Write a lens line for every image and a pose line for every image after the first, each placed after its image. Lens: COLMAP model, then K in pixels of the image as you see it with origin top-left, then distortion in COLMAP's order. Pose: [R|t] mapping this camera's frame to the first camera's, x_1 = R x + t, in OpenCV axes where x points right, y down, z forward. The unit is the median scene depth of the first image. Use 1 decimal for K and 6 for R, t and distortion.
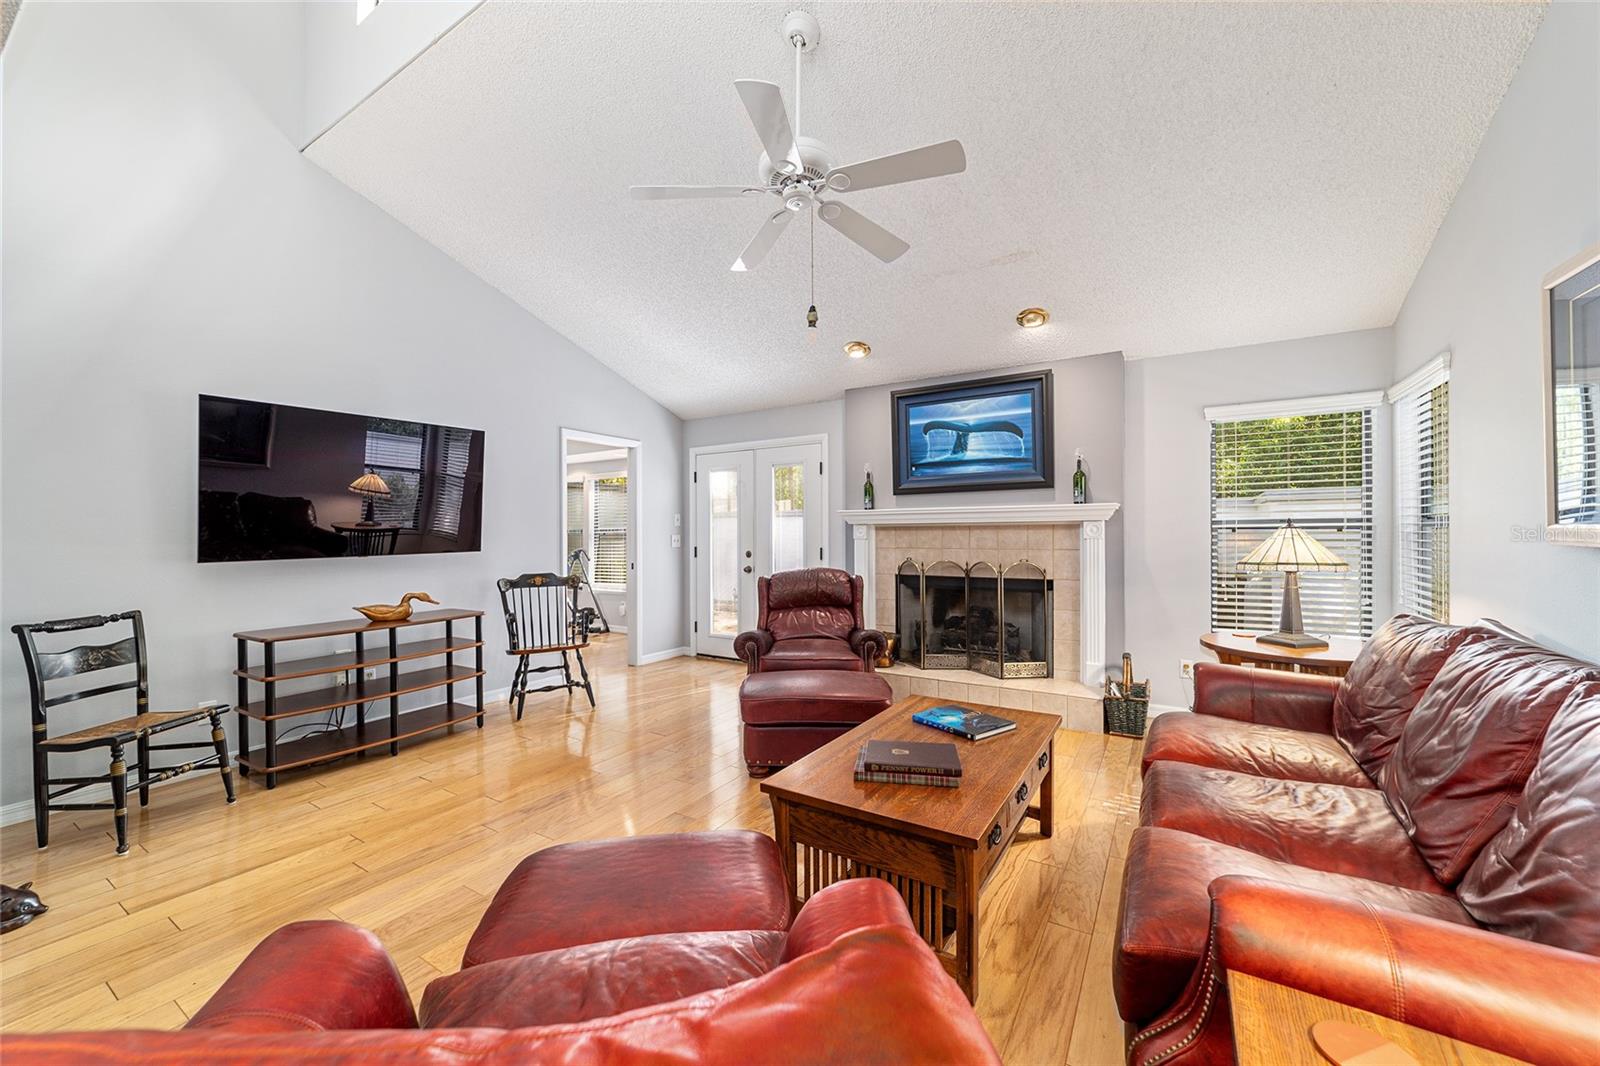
lens RADIAL K [[614.2, 0, 794.8], [0, 614.2, 533.9], [0, 0, 1]] dist [-0.017490, 0.008963]
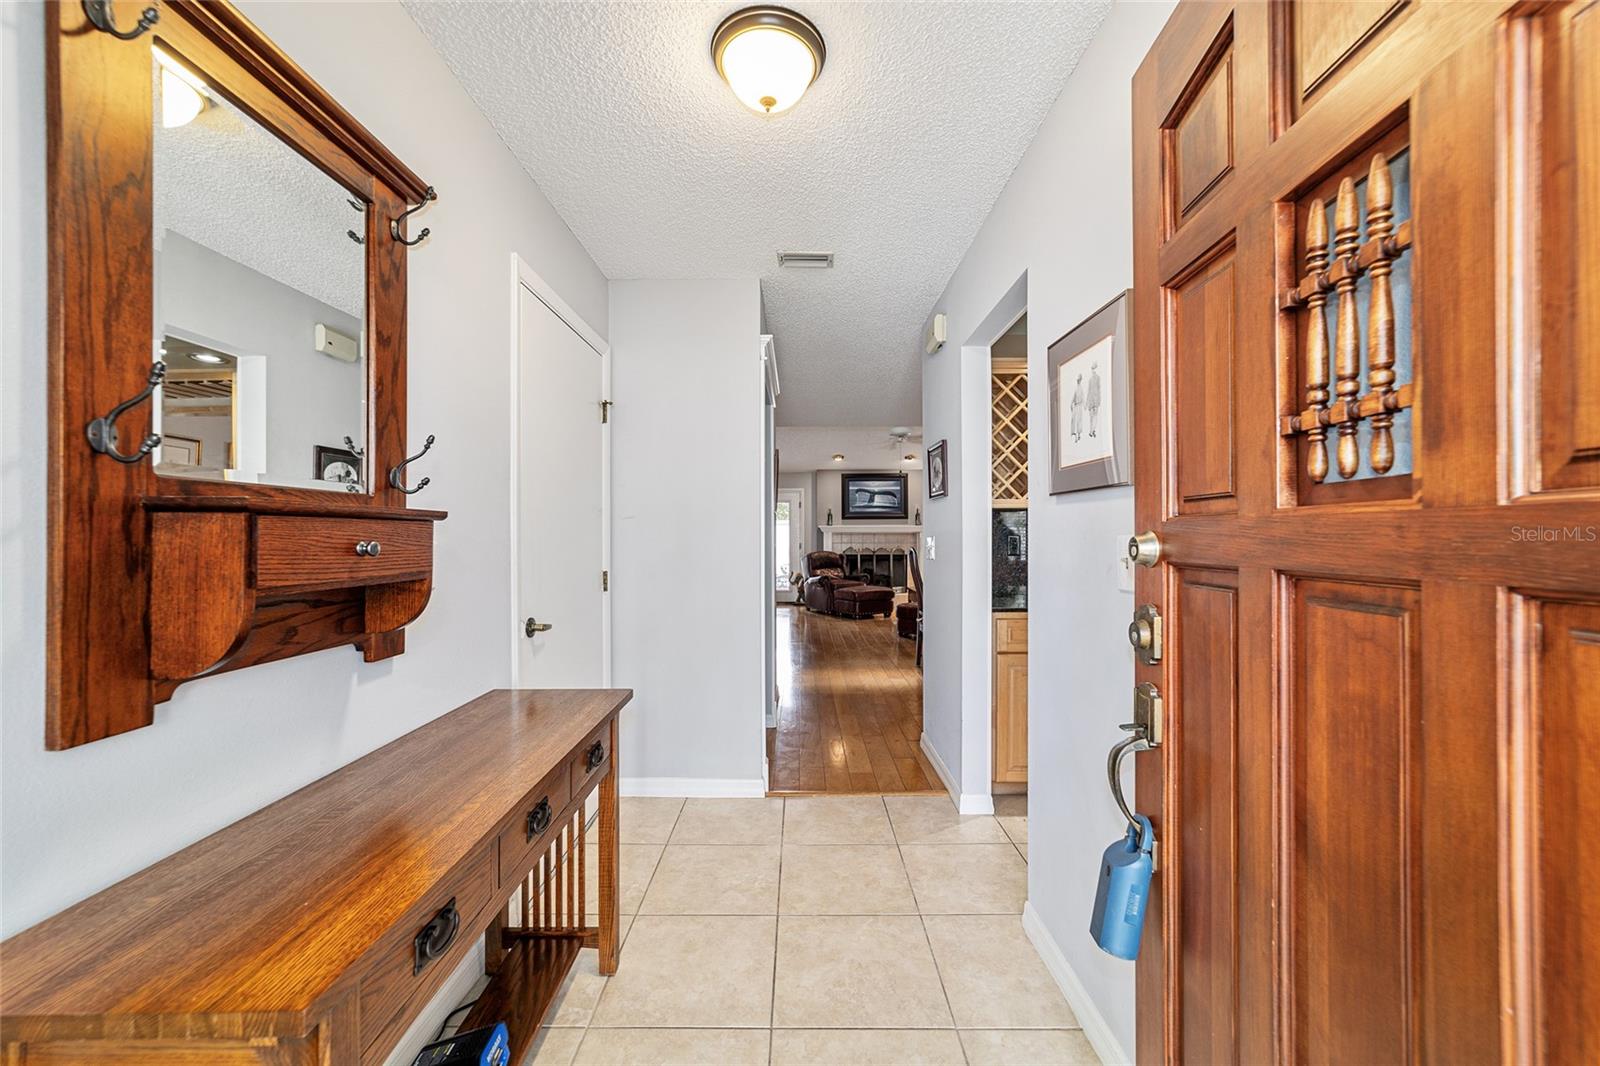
lens RADIAL K [[614.2, 0, 794.8], [0, 614.2, 533.9], [0, 0, 1]] dist [-0.017490, 0.008963]
pose [[0.848831, 0.007001, 0.528618, -1.270939], [-0.002886, 0.999959, -0.008610, 0.011385], [-0.528657, 0.005783, 0.848816, -0.892793]]
